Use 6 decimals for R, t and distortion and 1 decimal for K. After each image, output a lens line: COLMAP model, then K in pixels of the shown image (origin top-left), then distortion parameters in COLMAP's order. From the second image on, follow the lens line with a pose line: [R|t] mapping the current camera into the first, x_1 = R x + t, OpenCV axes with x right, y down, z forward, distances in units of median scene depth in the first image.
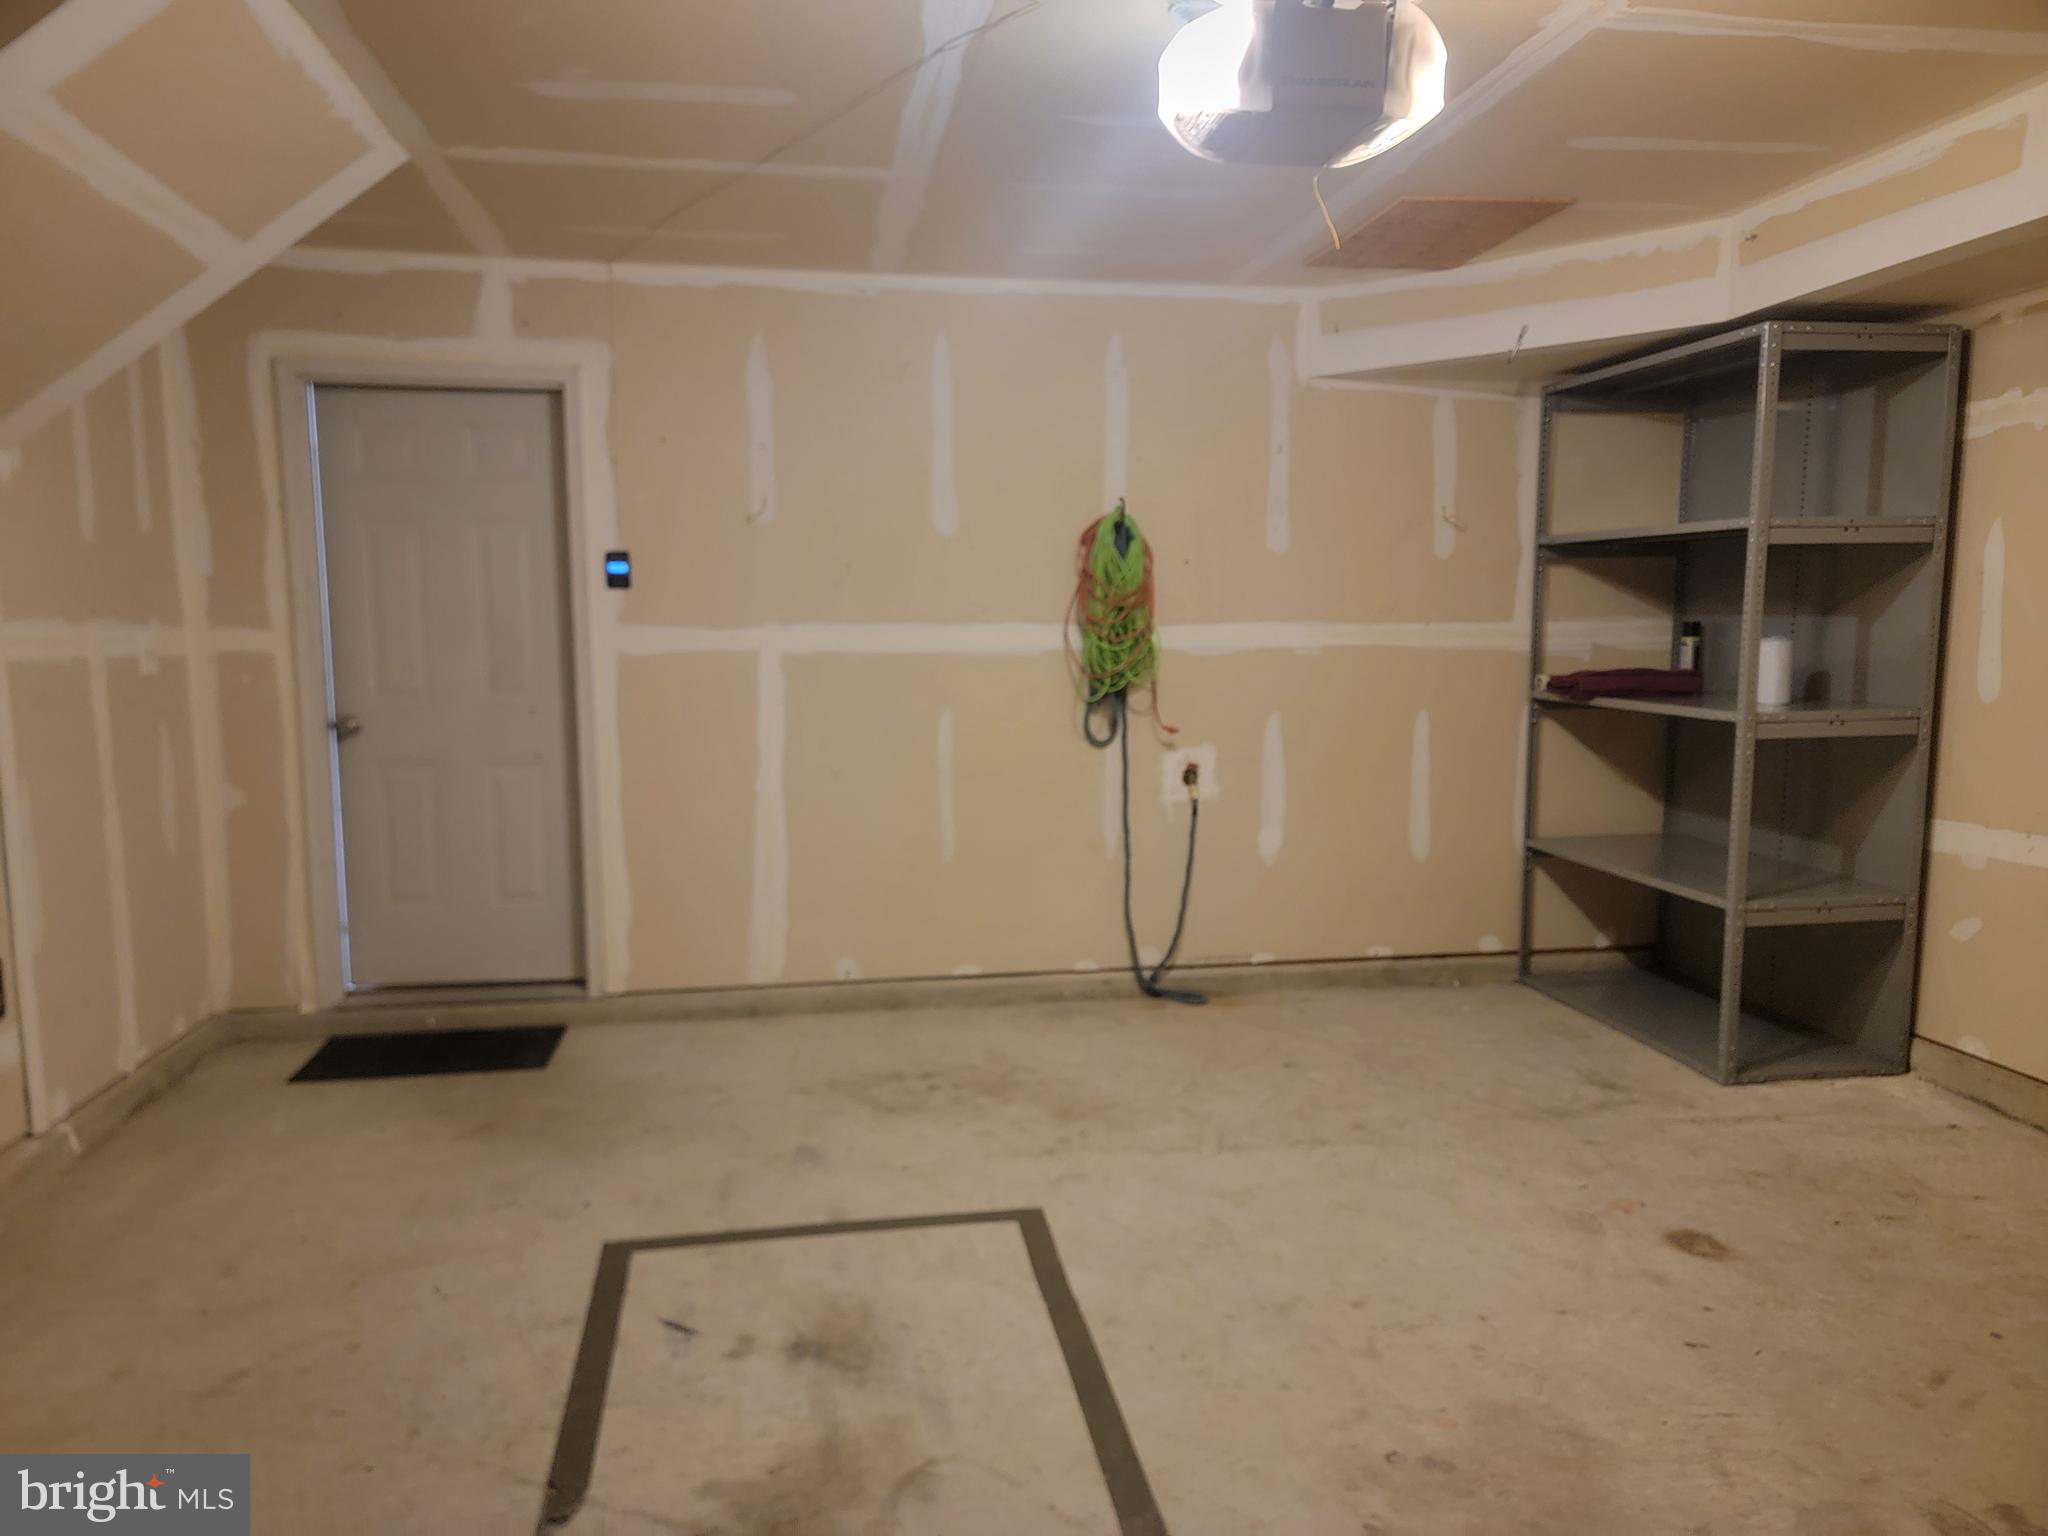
lens RADIAL K [[1428.0, 0, 1021.0], [0, 1428.0, 768.0], [0, 0, 1]] dist [0.014603, 0.000507]
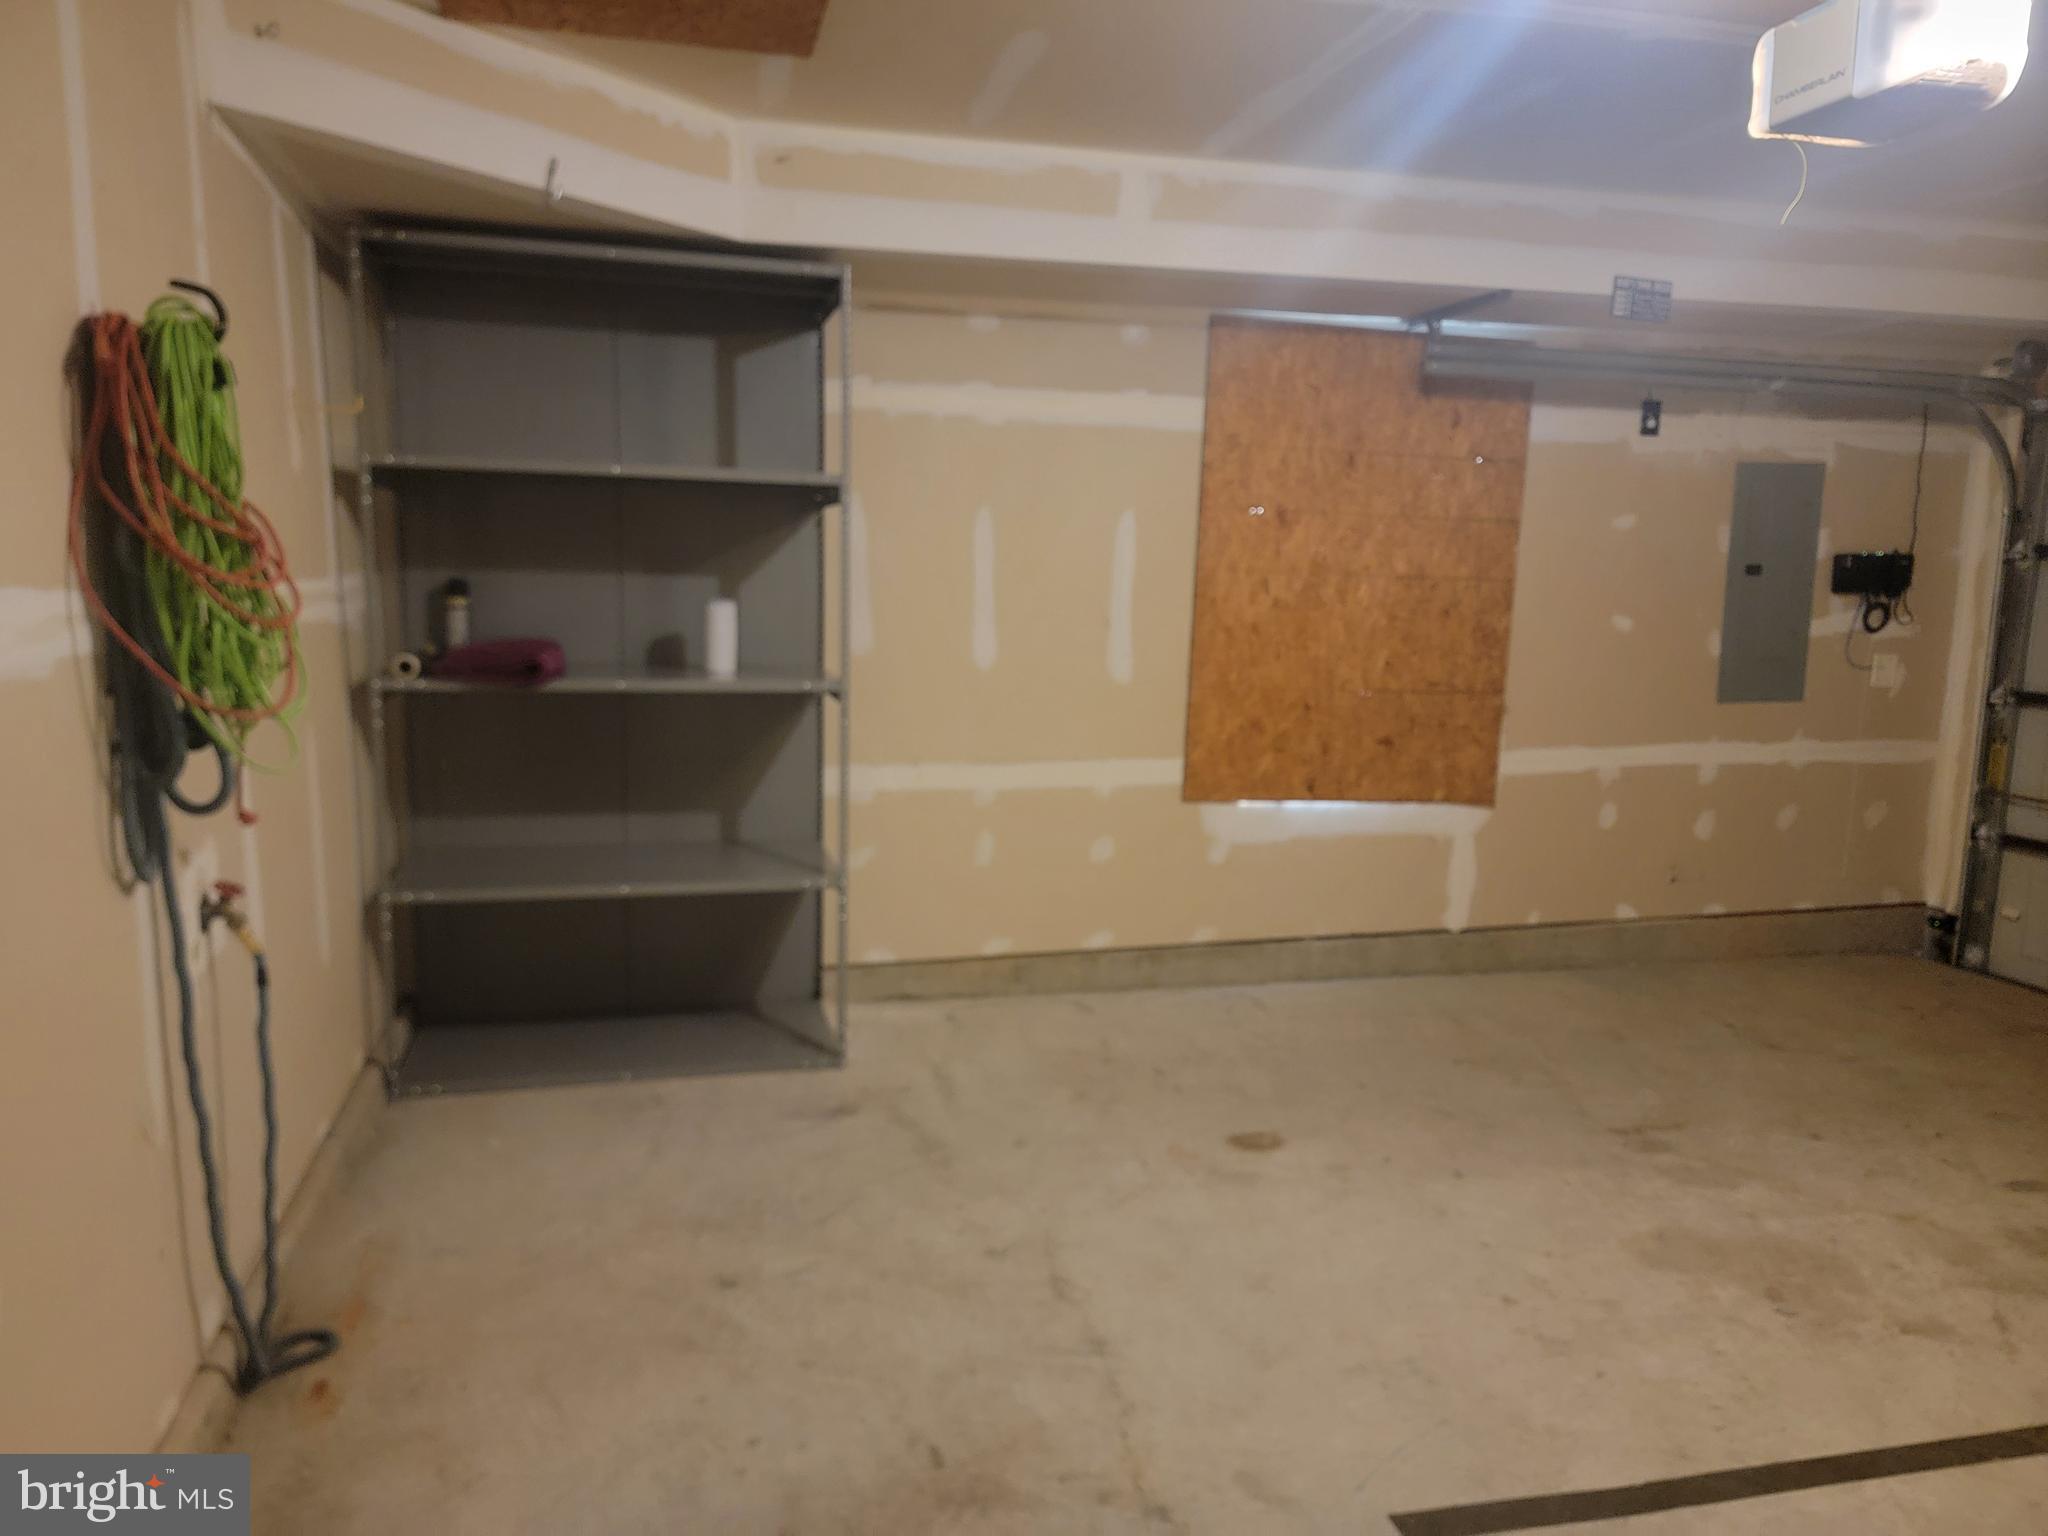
lens RADIAL K [[1428.0, 0, 1021.2], [0, 1428.0, 779.0], [0, 0, 1]] dist [0.014603, 0.000507]
pose [[-0.077848, -0.138429, 0.987308, -0.466638], [0.094080, 0.984874, 0.145506, -0.103654], [-0.992516, 0.104213, -0.063647, 0.979887]]
